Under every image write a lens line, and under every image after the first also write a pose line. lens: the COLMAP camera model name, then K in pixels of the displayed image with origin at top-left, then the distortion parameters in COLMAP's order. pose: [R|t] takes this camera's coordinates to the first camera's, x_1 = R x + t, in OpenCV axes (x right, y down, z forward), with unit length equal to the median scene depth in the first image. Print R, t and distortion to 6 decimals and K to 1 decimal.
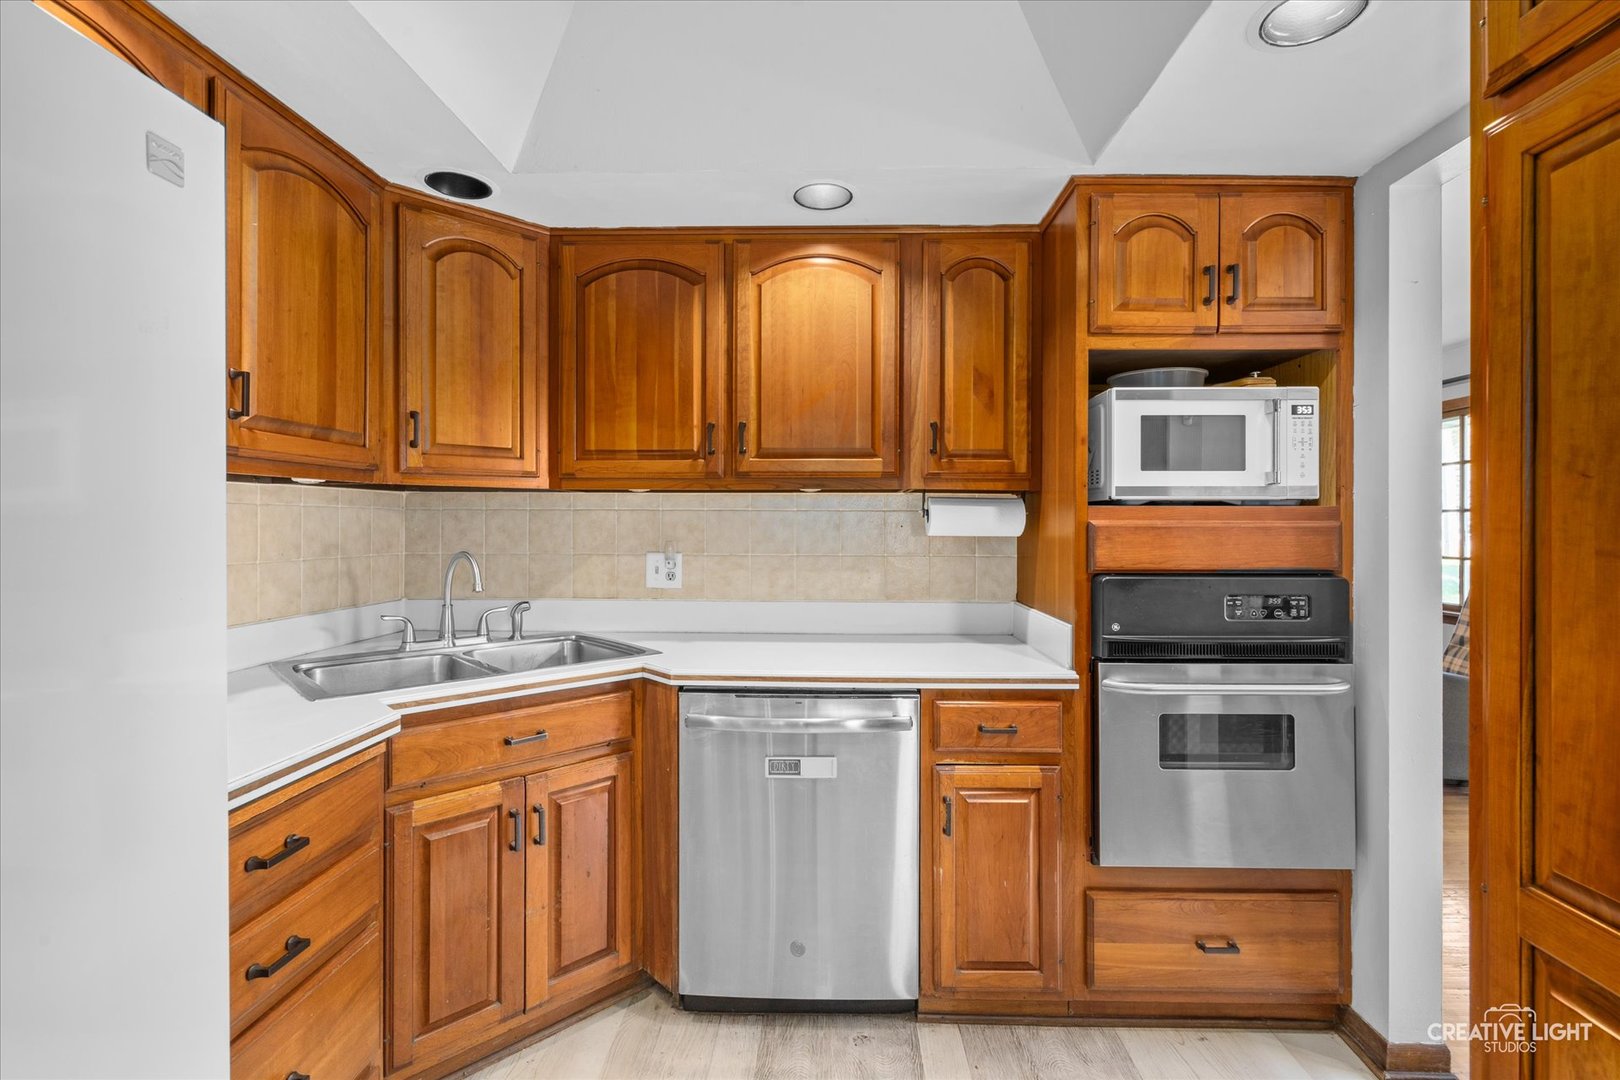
lens RADIAL K [[742.8, 0, 815.0], [0, 742.8, 526.4], [0, 0, 1]] dist [-0.004114, 0.000157]
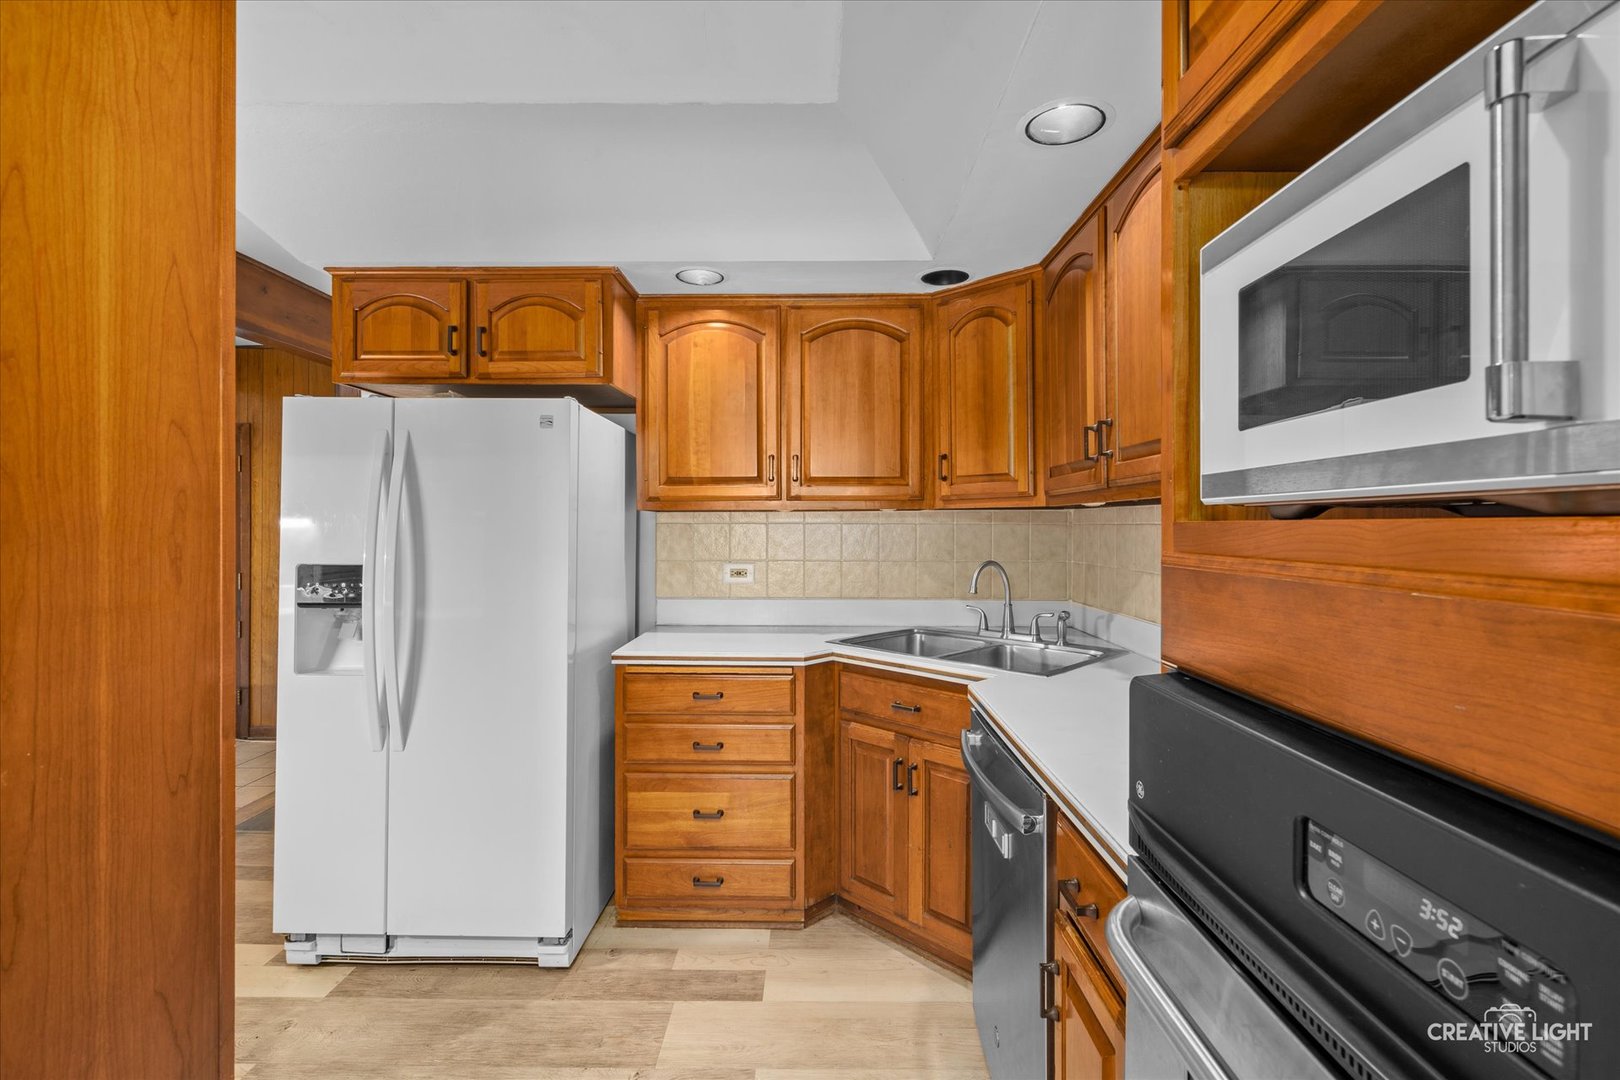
lens RADIAL K [[742.8, 0, 818.7], [0, 742.8, 529.8], [0, 0, 1]] dist [-0.004114, 0.000157]
pose [[0.017288, 0.004852, -0.999839, 0.817570], [-0.006160, 0.999970, 0.004746, -0.023053], [0.999832, 0.006077, 0.017318, 0.759961]]
